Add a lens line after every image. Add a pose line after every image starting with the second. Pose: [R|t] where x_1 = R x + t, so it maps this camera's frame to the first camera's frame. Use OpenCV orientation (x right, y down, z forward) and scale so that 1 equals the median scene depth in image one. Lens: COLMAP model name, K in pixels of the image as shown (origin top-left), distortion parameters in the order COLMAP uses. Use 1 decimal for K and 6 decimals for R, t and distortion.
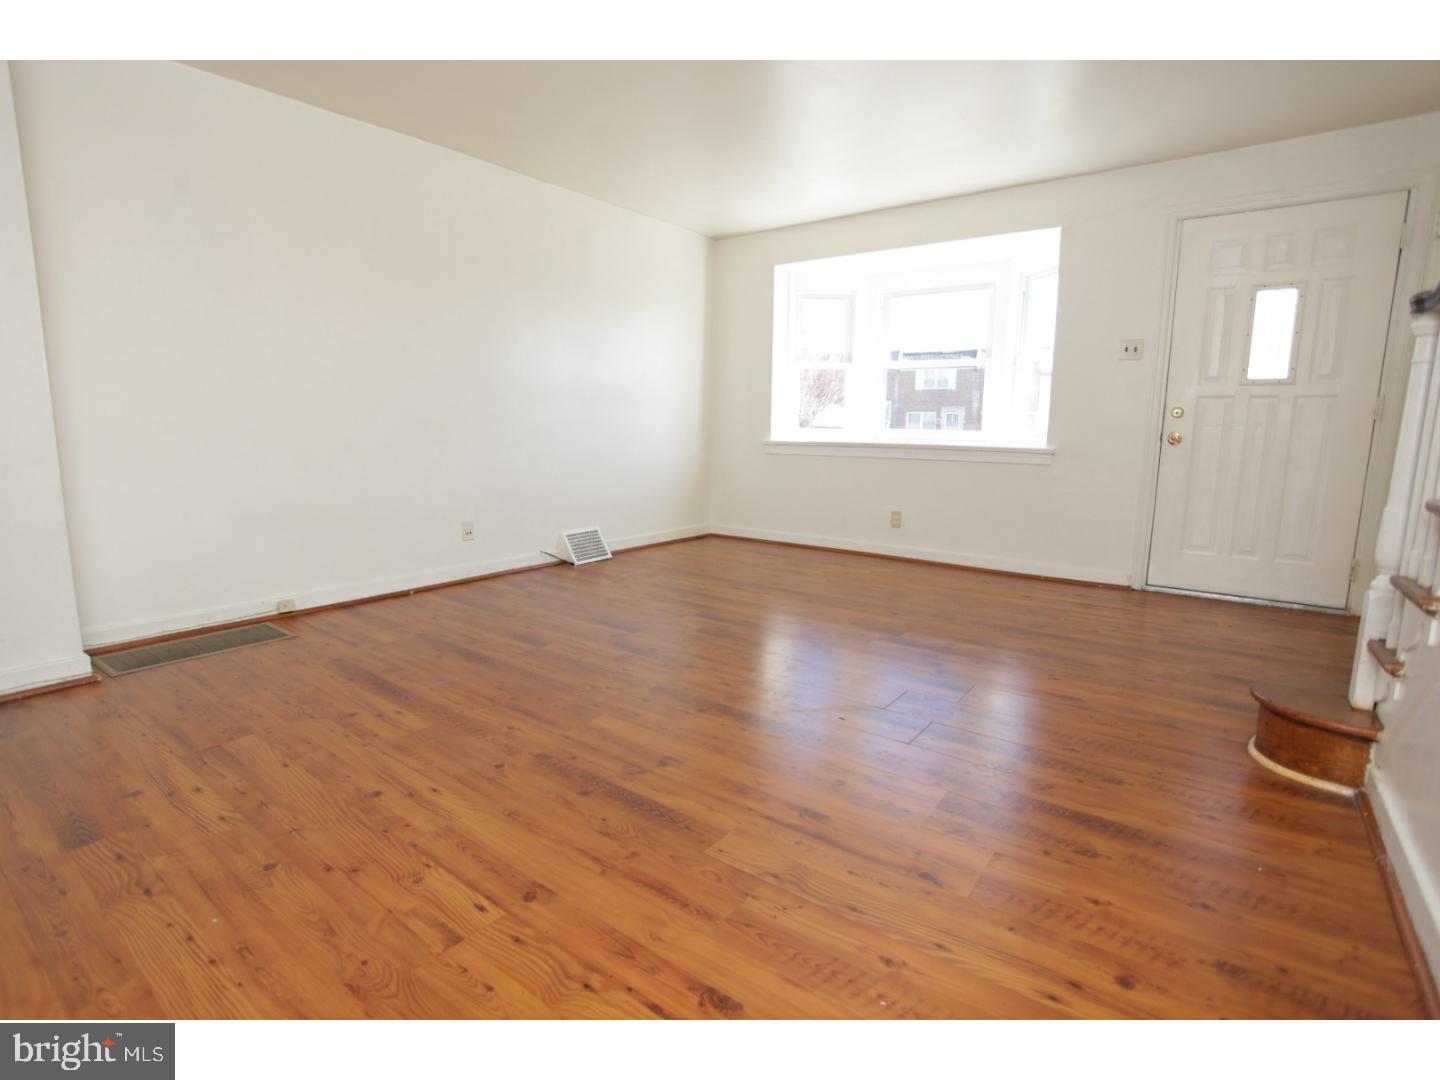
lens RADIAL K [[713.0, 0, 708.8], [0, 713.0, 531.8], [0, 0, 1]] dist [-0.074231, 0.035492]
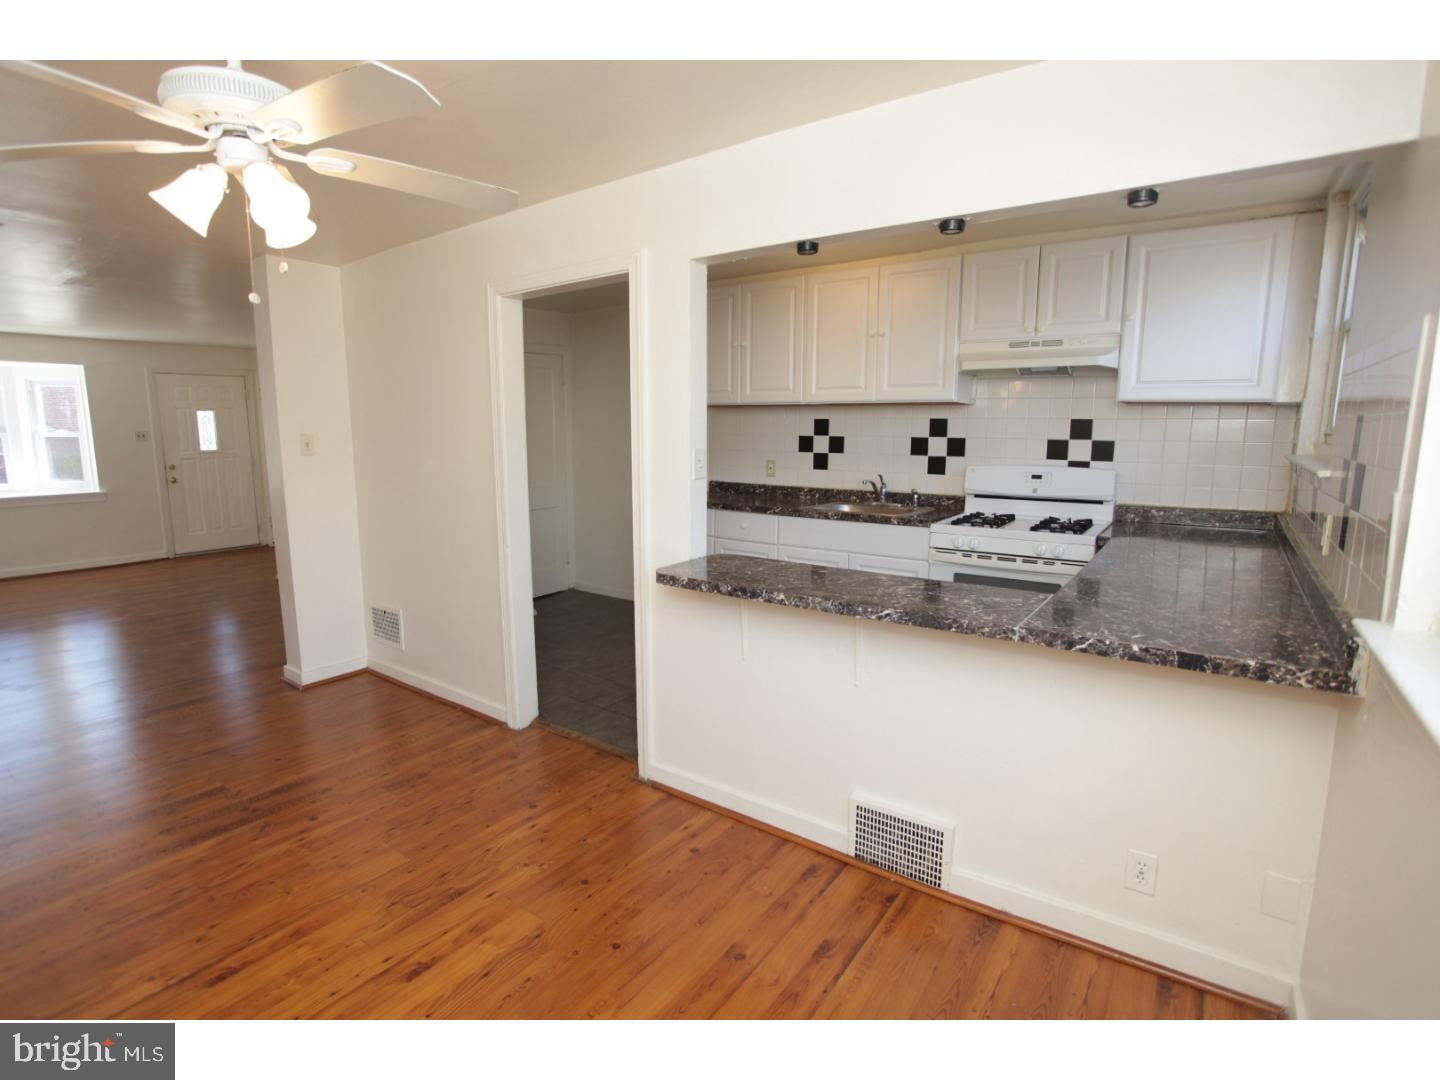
lens RADIAL K [[713.0, 0, 708.8], [0, 713.0, 531.8], [0, 0, 1]] dist [-0.074231, 0.035492]
pose [[-0.013708, -0.160479, 0.986944, -1.328086], [0.150531, 0.975456, 0.160702, -0.074691], [-0.988510, 0.150769, 0.010785, -0.527341]]
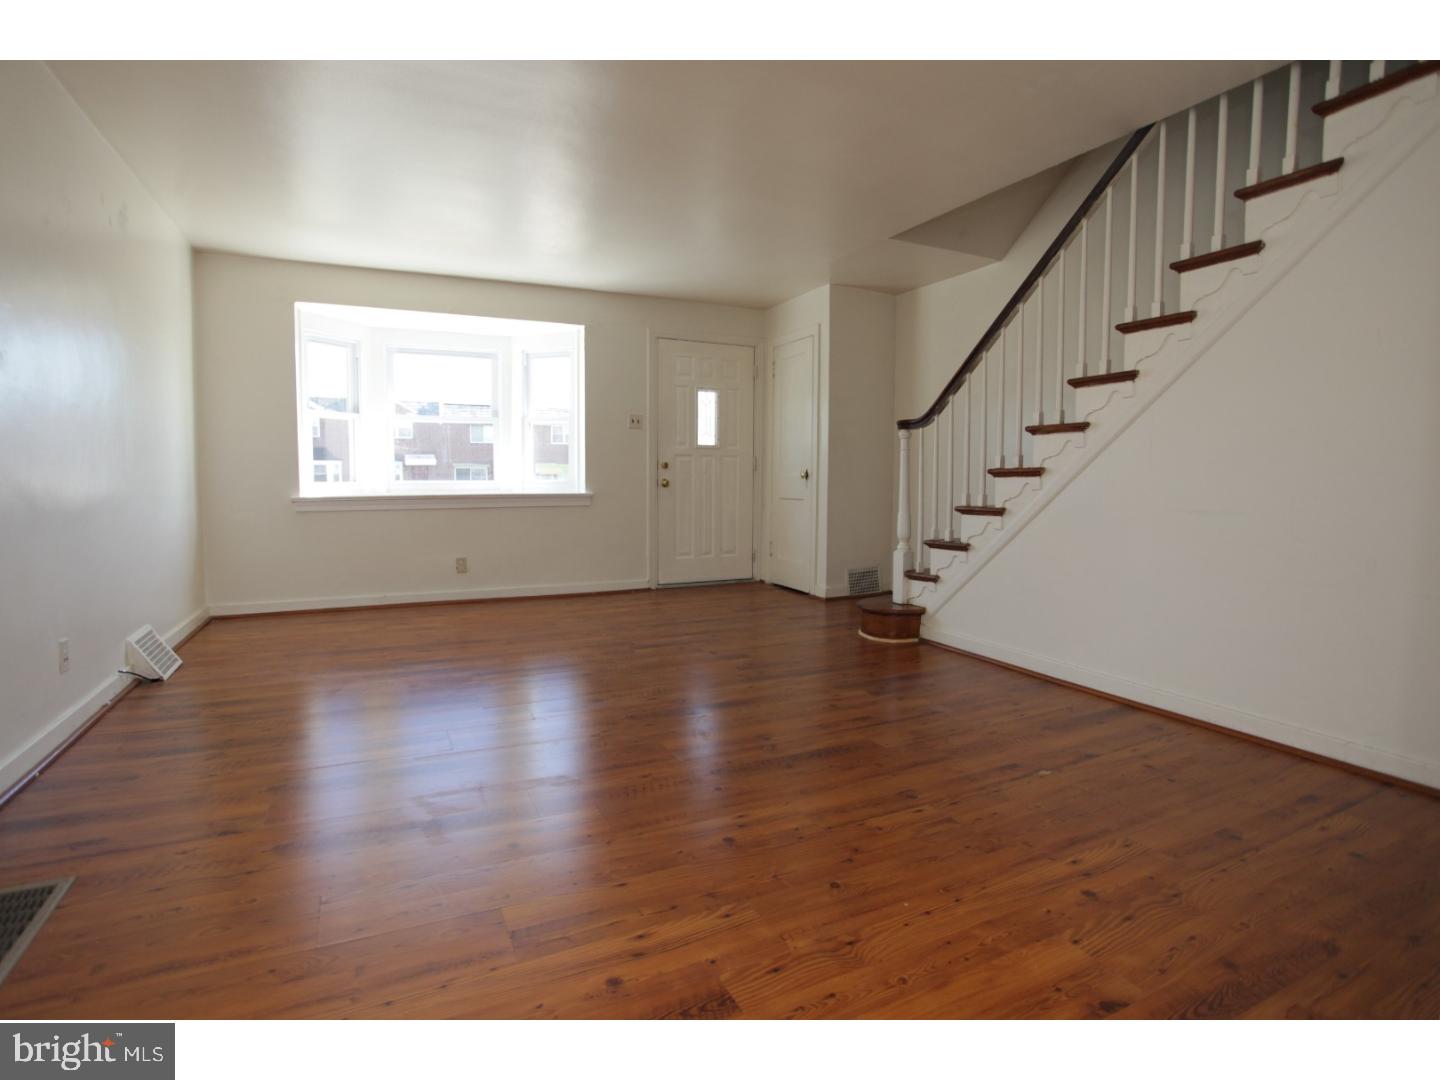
lens RADIAL K [[713.0, 0, 708.8], [0, 713.0, 531.8], [0, 0, 1]] dist [-0.074231, 0.035492]
pose [[0.453051, -0.077495, 0.888110, -0.630613], [0.135082, 0.990679, 0.017535, -0.045016], [-0.881191, 0.112024, 0.459297, 0.226530]]
